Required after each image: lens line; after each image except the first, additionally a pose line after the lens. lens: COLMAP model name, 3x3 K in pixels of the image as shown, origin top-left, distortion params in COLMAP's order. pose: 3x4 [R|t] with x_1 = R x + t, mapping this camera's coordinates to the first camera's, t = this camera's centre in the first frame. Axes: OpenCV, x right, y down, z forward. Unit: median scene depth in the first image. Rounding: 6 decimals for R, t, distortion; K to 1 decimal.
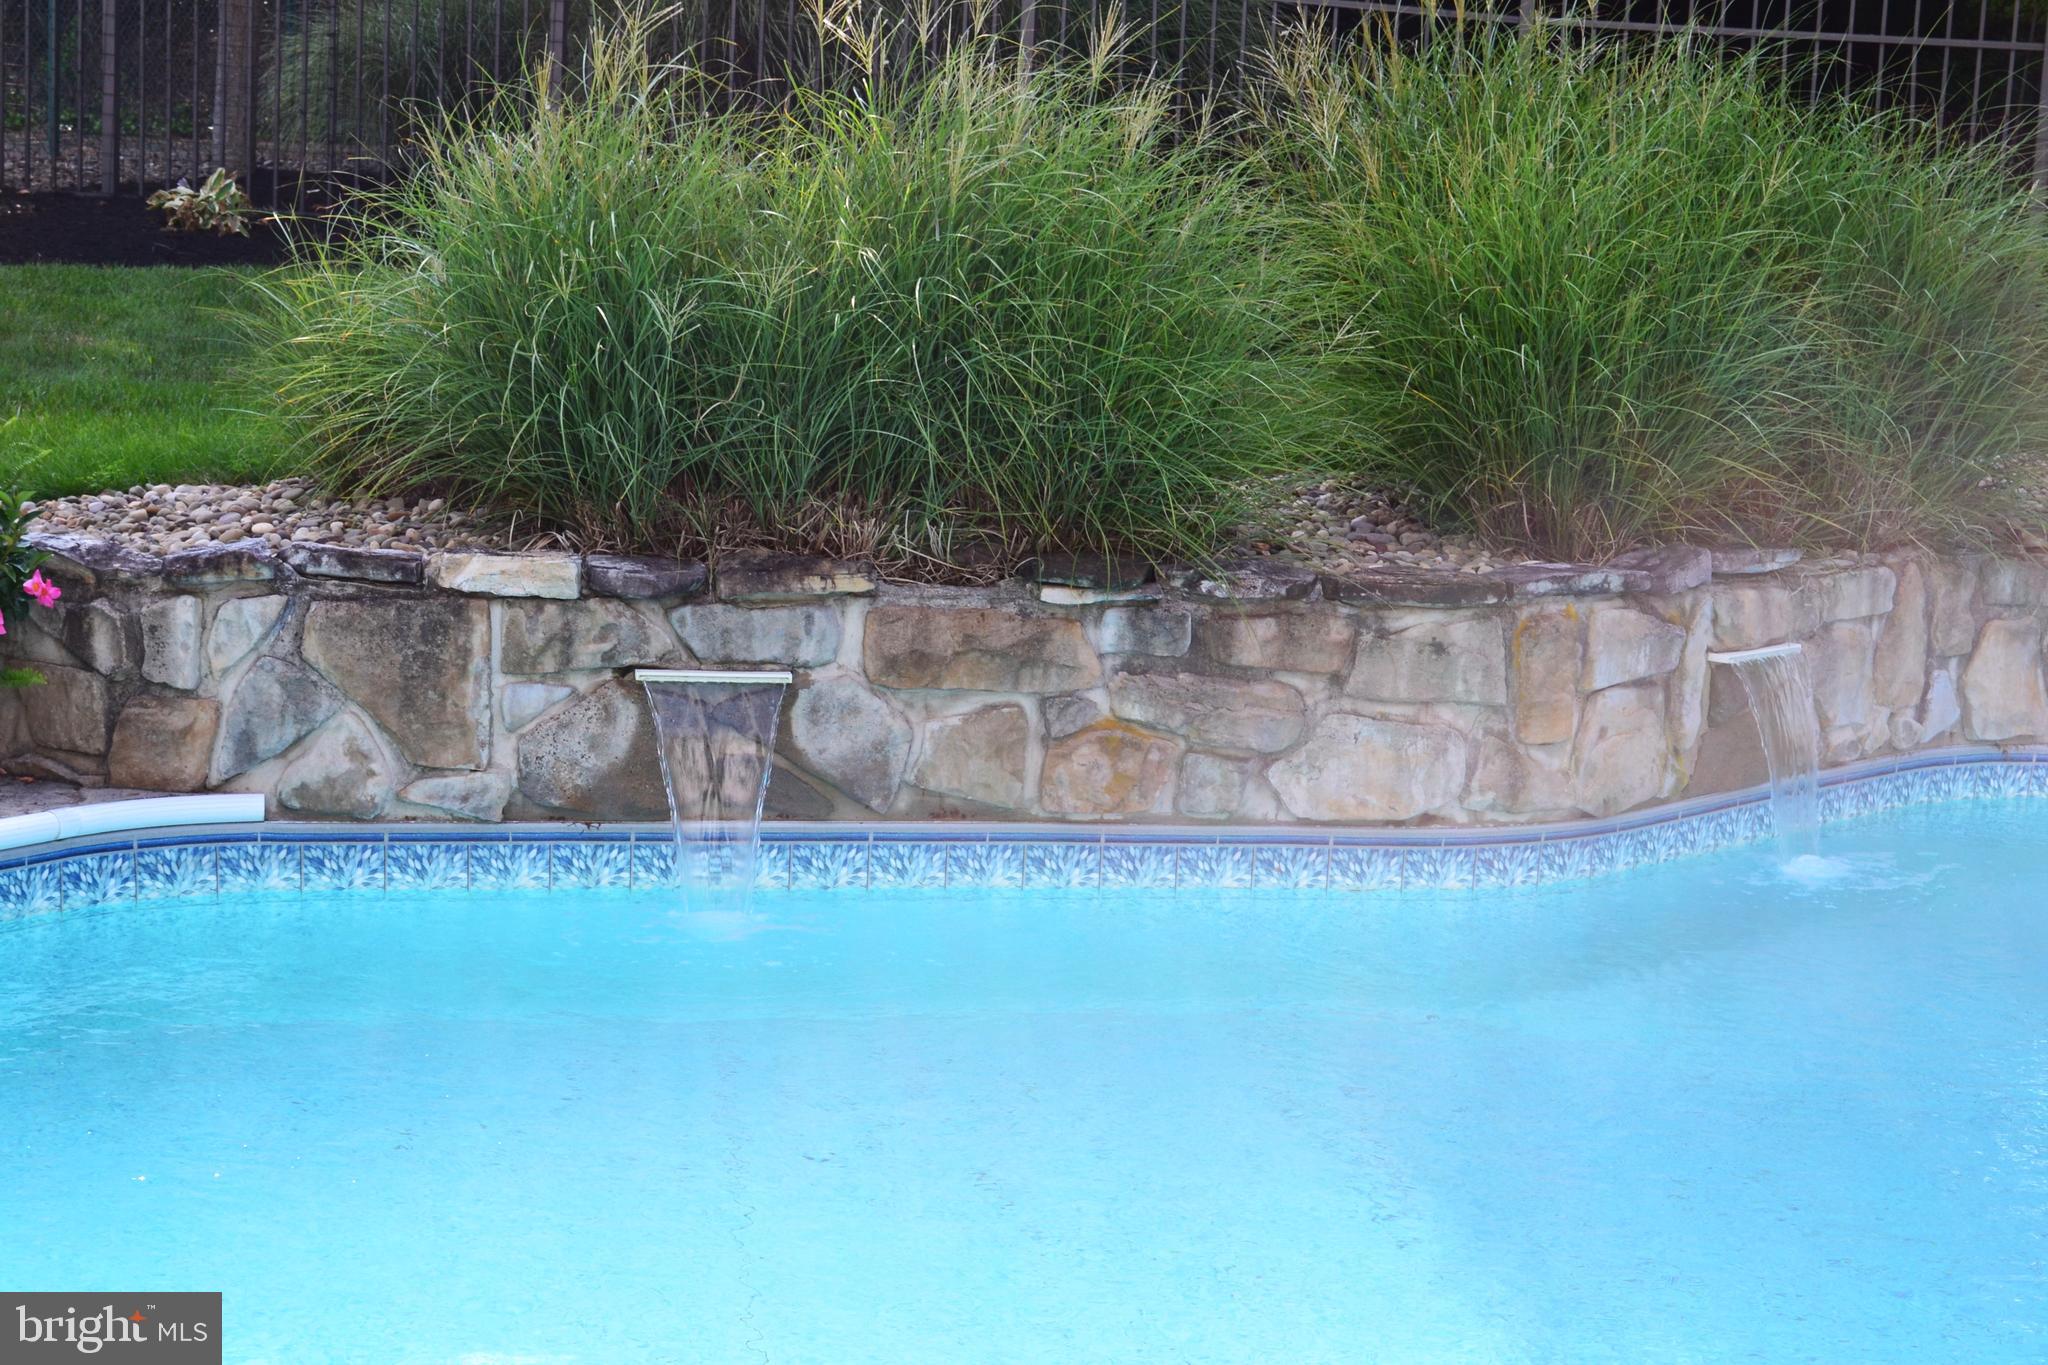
lens RADIAL K [[3575.2, 0, 1020.2], [0, 3575.2, 682.4], [0, 0, 1]] dist [0.022060, 0.000000]
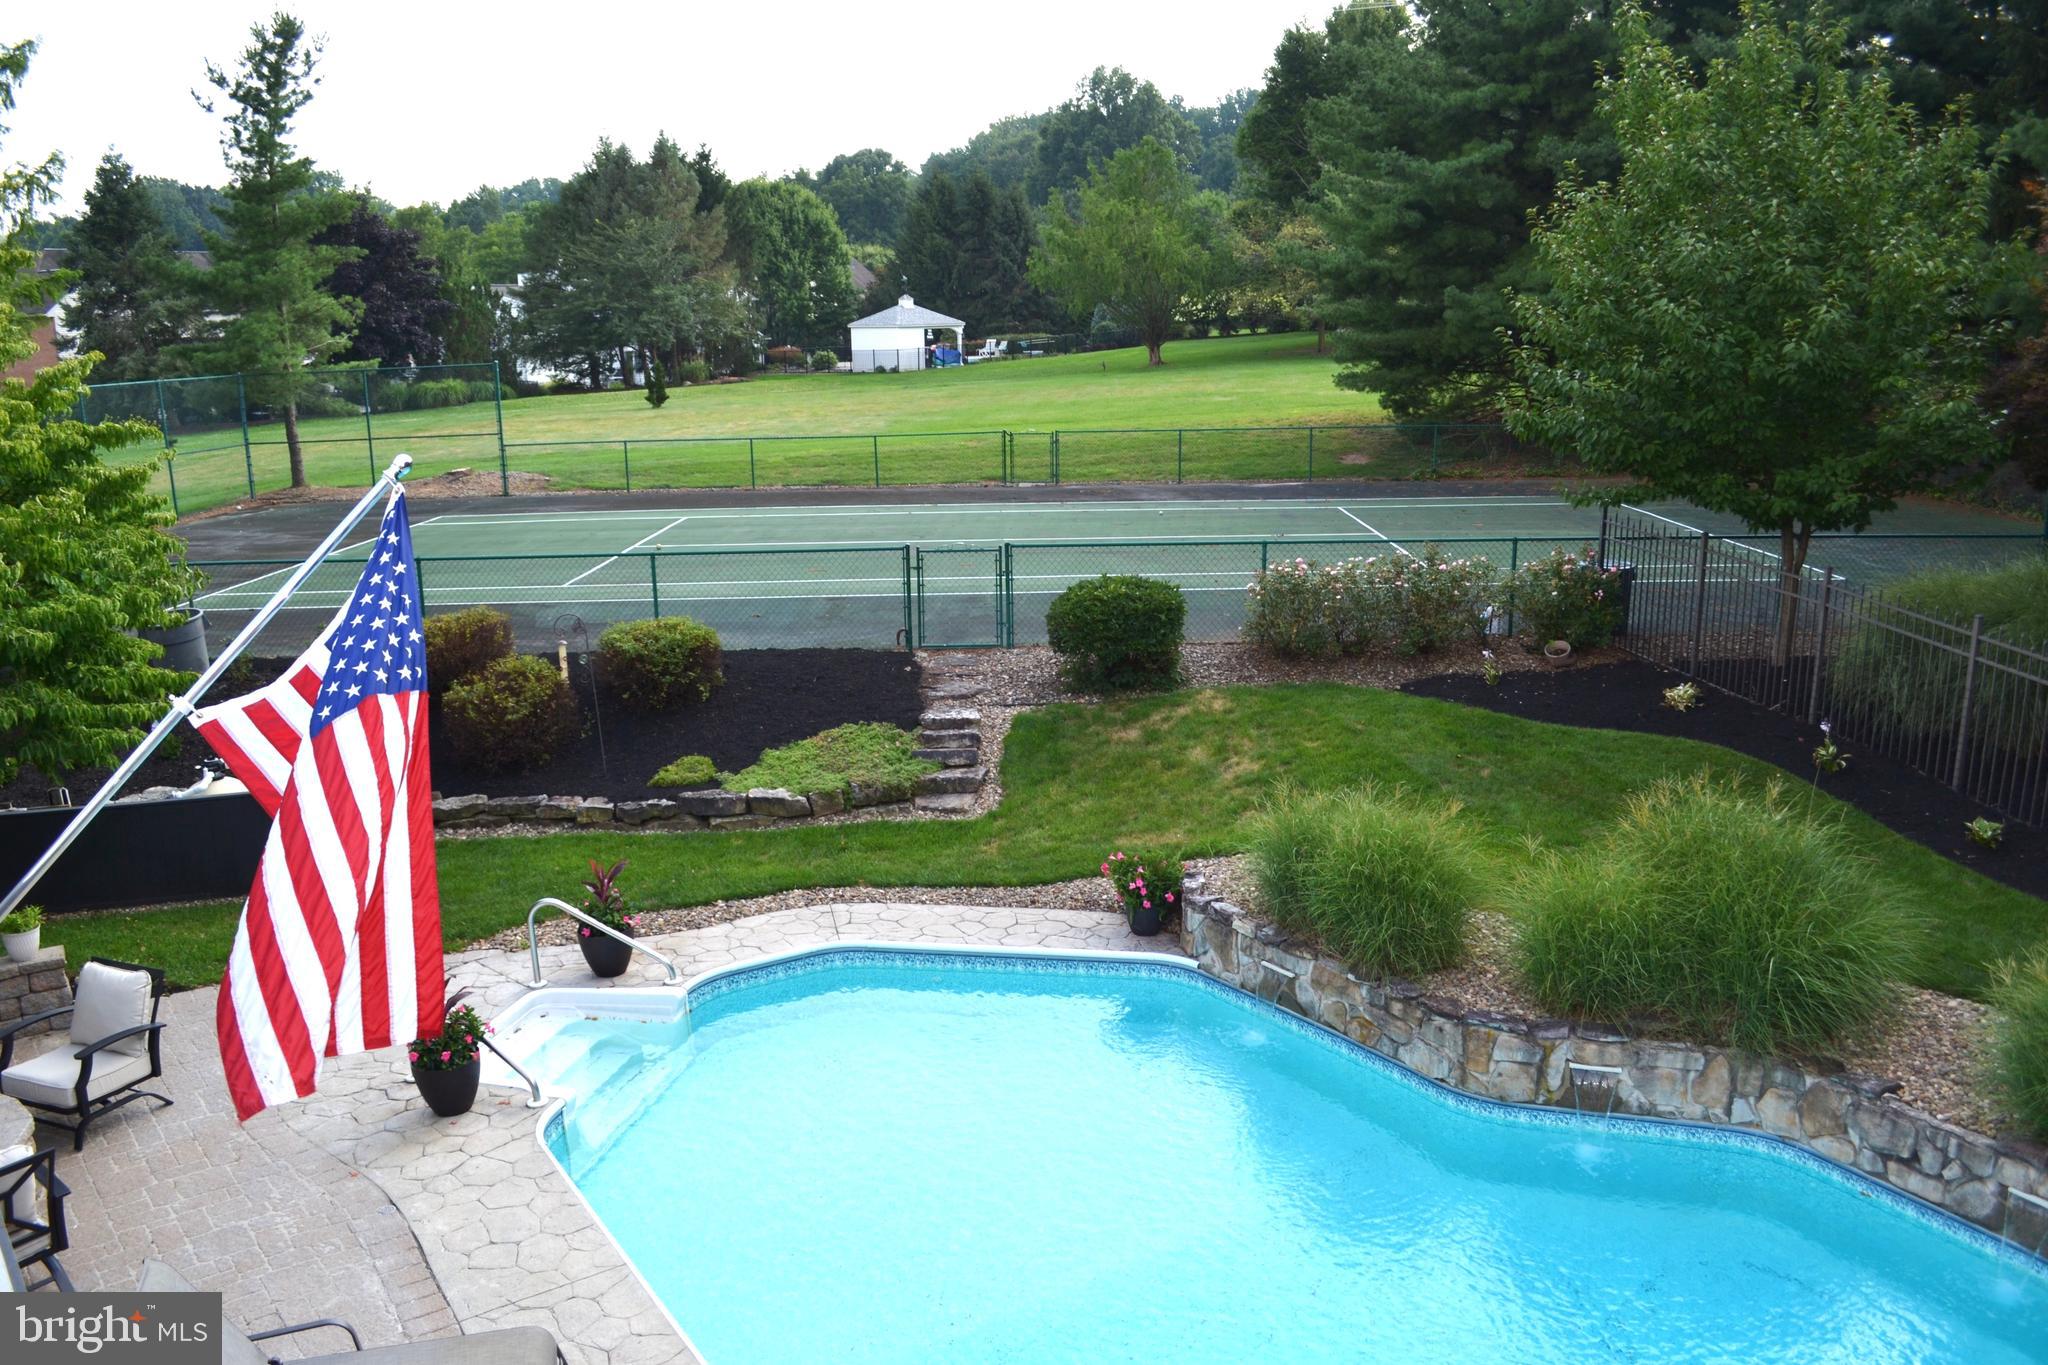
lens RADIAL K [[1633.1, 0, 1025.1], [0, 1633.1, 690.6], [0, 0, 1]] dist [-0.074661, -0.003872]
pose [[0.428086, 0.163903, -0.888751, 1.189950], [-0.109186, 0.985593, 0.129170, -0.452077], [0.897118, 0.041743, 0.439814, 0.033872]]
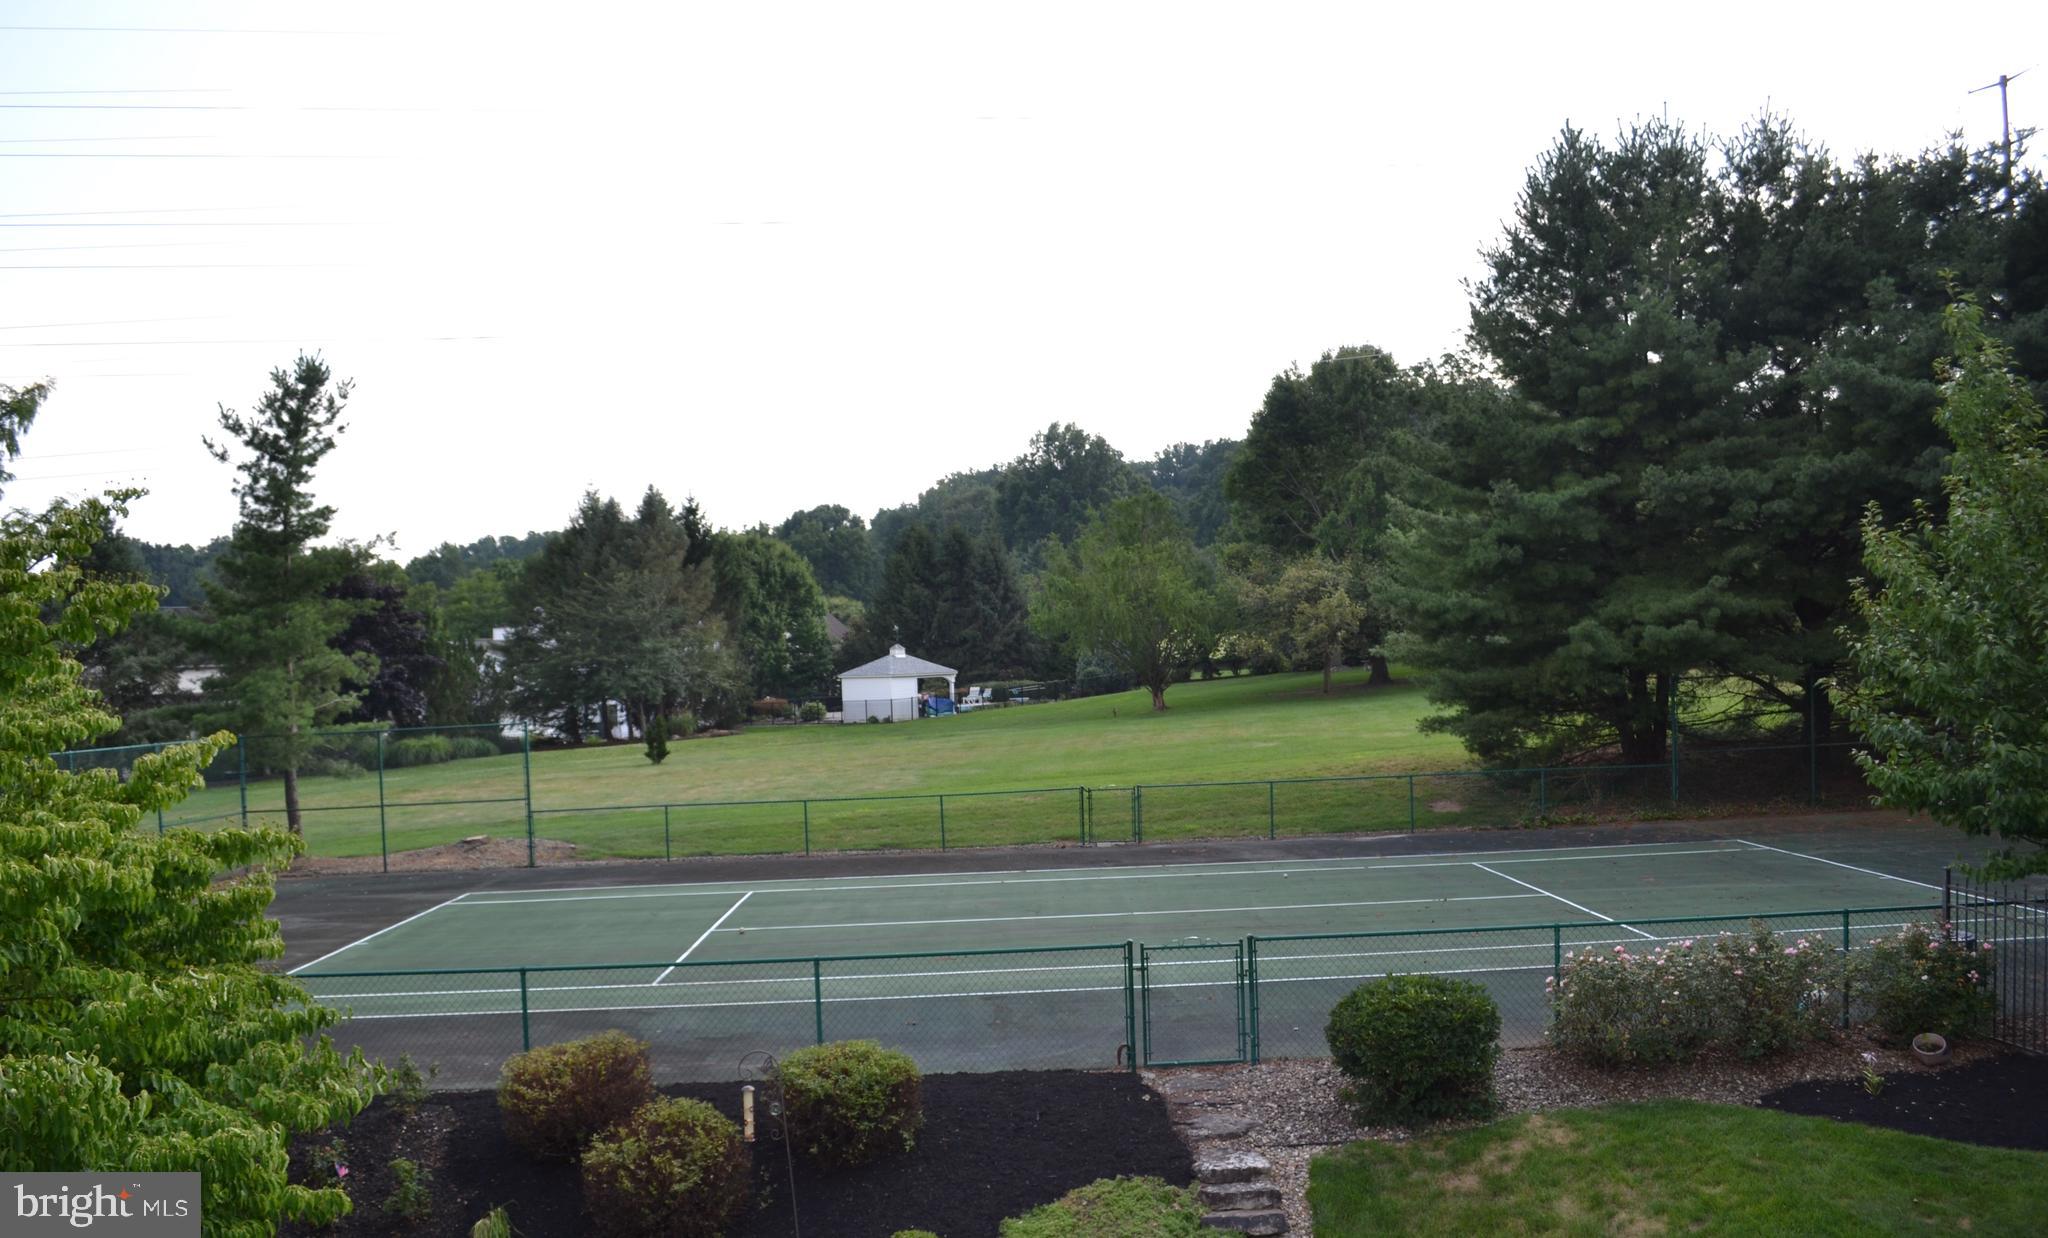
lens RADIAL K [[1632.2, 0, 1021.5], [0, 1632.2, 696.0], [0, 0, 1]] dist [-0.074630, -0.012690]
pose [[0.458959, -0.029589, -0.887965, 0.592949], [-0.087097, 0.993133, -0.078111, -0.465416], [0.884178, 0.113188, 0.453230, -0.135738]]
